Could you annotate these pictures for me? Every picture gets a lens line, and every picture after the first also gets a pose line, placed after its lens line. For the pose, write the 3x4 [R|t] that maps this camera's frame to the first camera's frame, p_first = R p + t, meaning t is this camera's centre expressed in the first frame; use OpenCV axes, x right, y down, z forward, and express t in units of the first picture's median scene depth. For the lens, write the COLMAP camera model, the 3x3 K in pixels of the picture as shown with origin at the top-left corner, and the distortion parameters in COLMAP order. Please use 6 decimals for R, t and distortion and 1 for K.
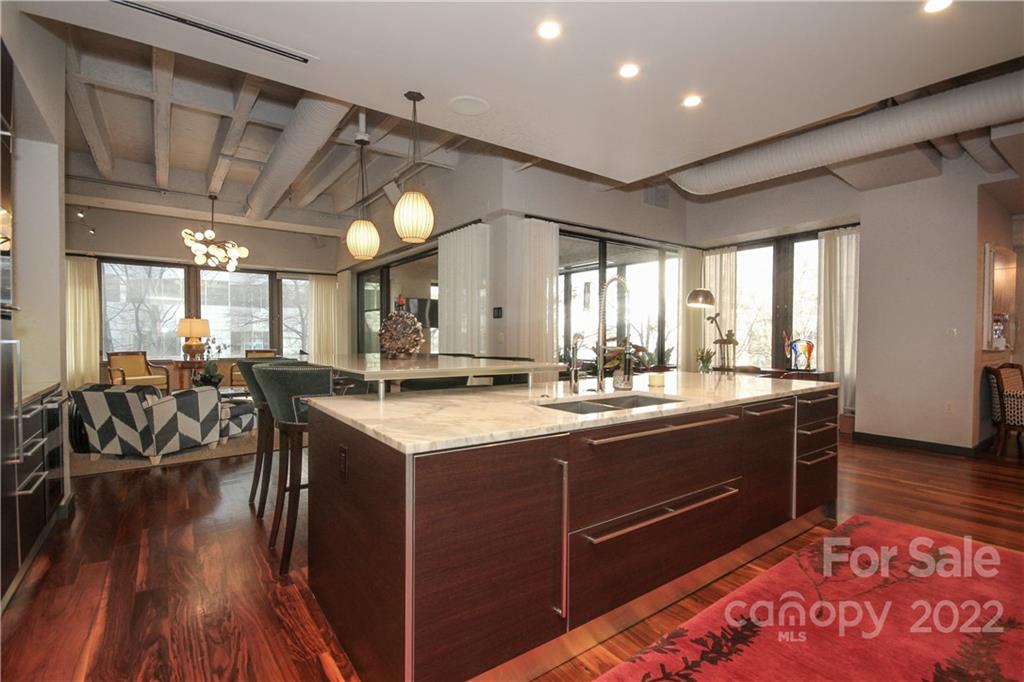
lens RADIAL K [[477.8, 0, 509.3], [0, 477.8, 343.5], [0, 0, 1]] dist [-0.000469, -0.002446]
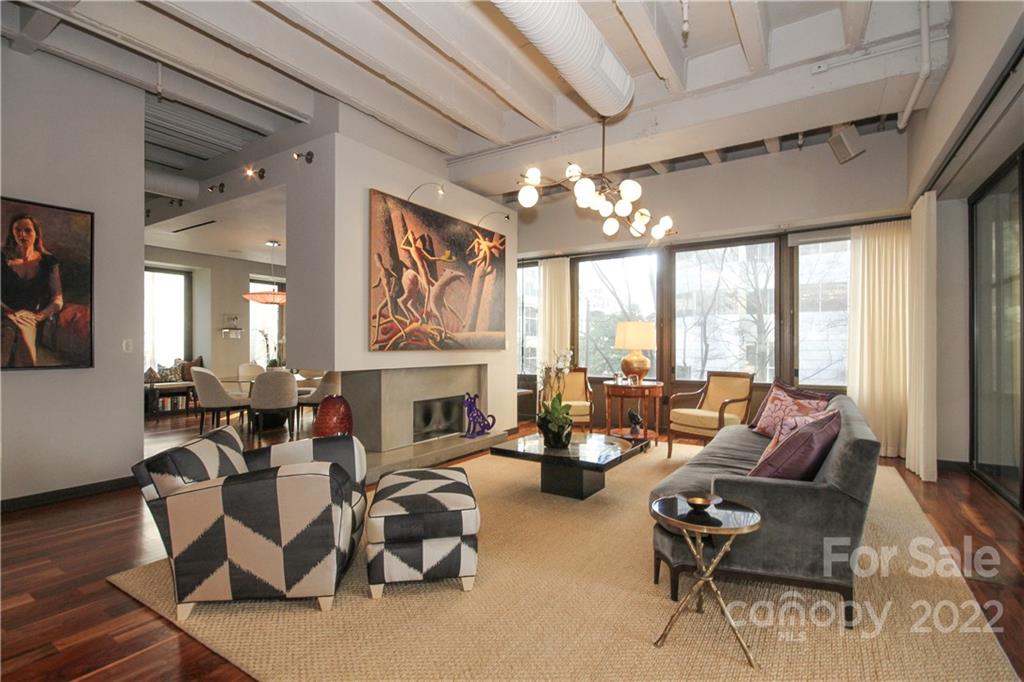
lens RADIAL K [[477.8, 0, 501.9], [0, 477.8, 348.2], [0, 0, 1]] dist [-0.000469, -0.002446]
pose [[0.358293, 0.002795, -0.933605, -0.099633], [-0.014463, 0.999892, -0.002557, -0.011772], [0.933497, 0.014419, 0.358295, 0.623383]]
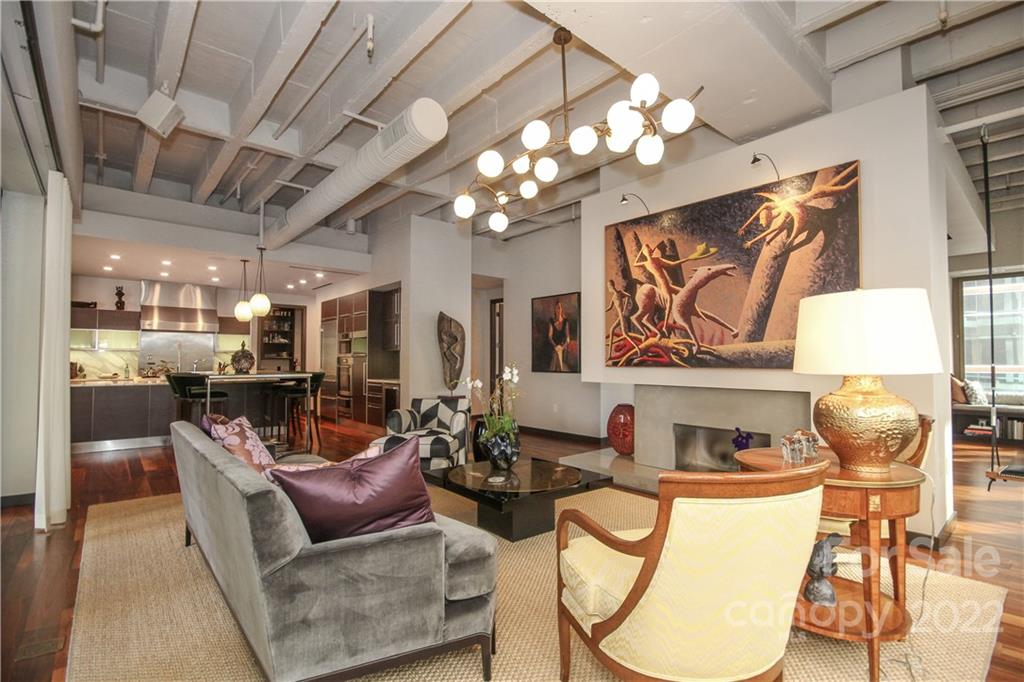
lens RADIAL K [[477.8, 0, 509.8], [0, 477.8, 348.9], [0, 0, 1]] dist [-0.000469, -0.002446]
pose [[-0.996482, -0.007378, -0.083480, -0.501424], [-0.006542, 0.999926, -0.010293, -0.024200], [0.083550, -0.009711, -0.996456, 1.325953]]
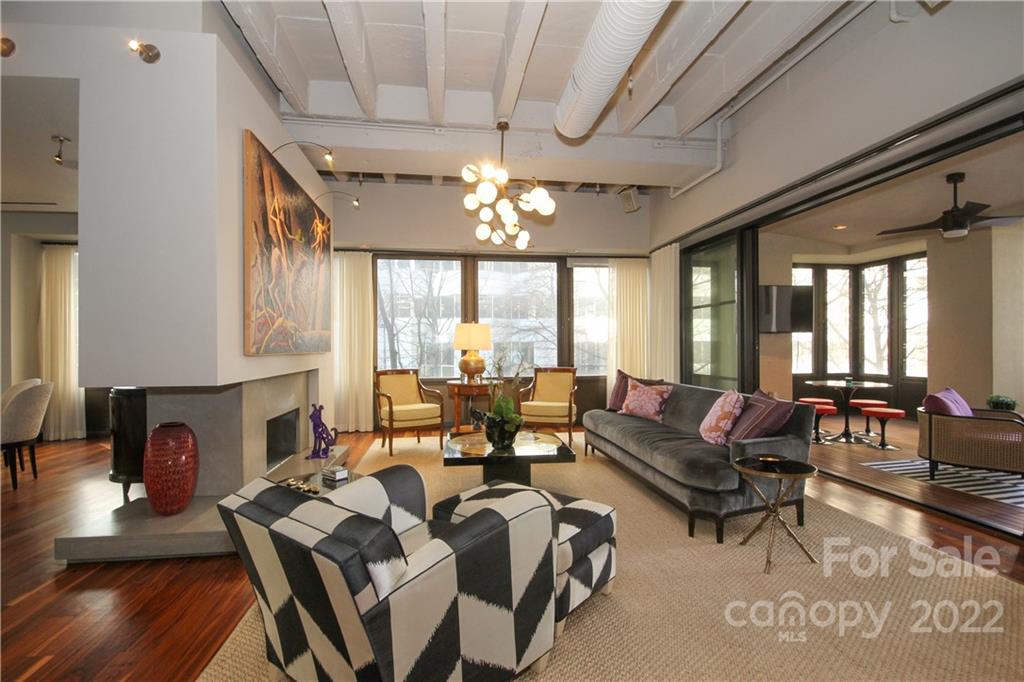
lens RADIAL K [[477.8, 0, 507.3], [0, 477.8, 346.3], [0, 0, 1]] dist [-0.000469, -0.002446]
pose [[0.882509, -0.005167, -0.470267, -0.298147], [-0.001515, 0.999903, -0.013830, -0.009991], [0.470293, 0.012918, 0.882416, 0.422945]]
